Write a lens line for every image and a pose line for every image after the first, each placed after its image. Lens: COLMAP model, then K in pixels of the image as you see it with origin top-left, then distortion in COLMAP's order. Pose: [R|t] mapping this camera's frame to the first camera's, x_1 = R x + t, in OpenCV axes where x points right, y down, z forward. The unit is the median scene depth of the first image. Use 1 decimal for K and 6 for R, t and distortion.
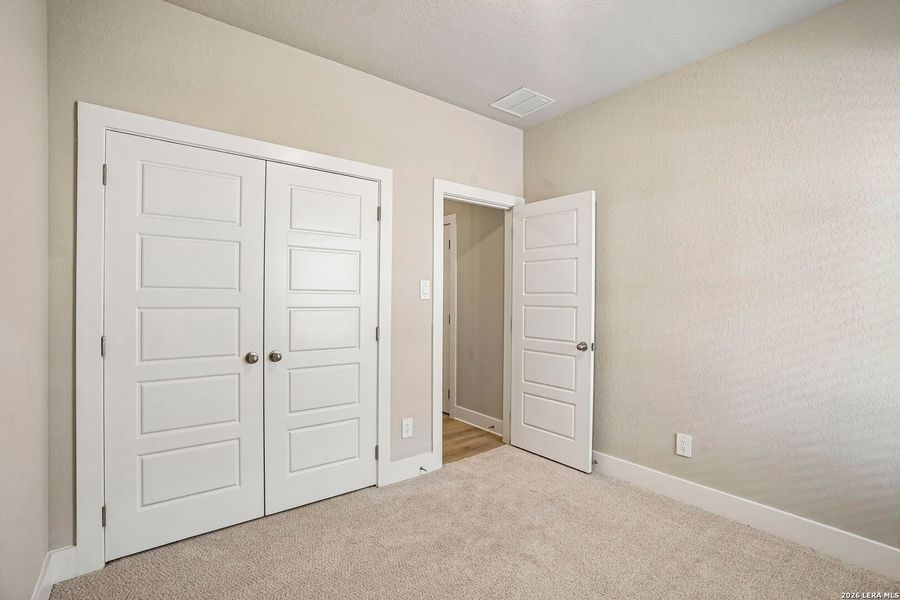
lens RADIAL K [[412.2, 0, 456.2], [0, 412.2, 298.7], [0, 0, 1]] dist [-0.058314, 0.018184]
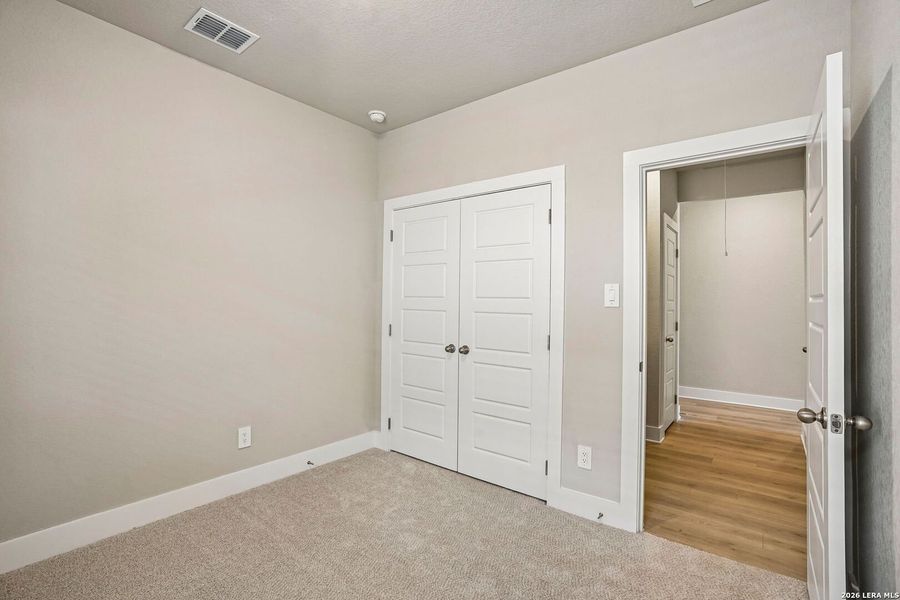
lens RADIAL K [[412.2, 0, 447.1], [0, 412.2, 299.5], [0, 0, 1]] dist [-0.058314, 0.018184]
pose [[0.227457, -0.011105, -0.973725, 0.695541], [-0.012971, 0.999812, -0.014432, 0.002577], [0.973702, 0.015913, 0.227270, 0.565102]]
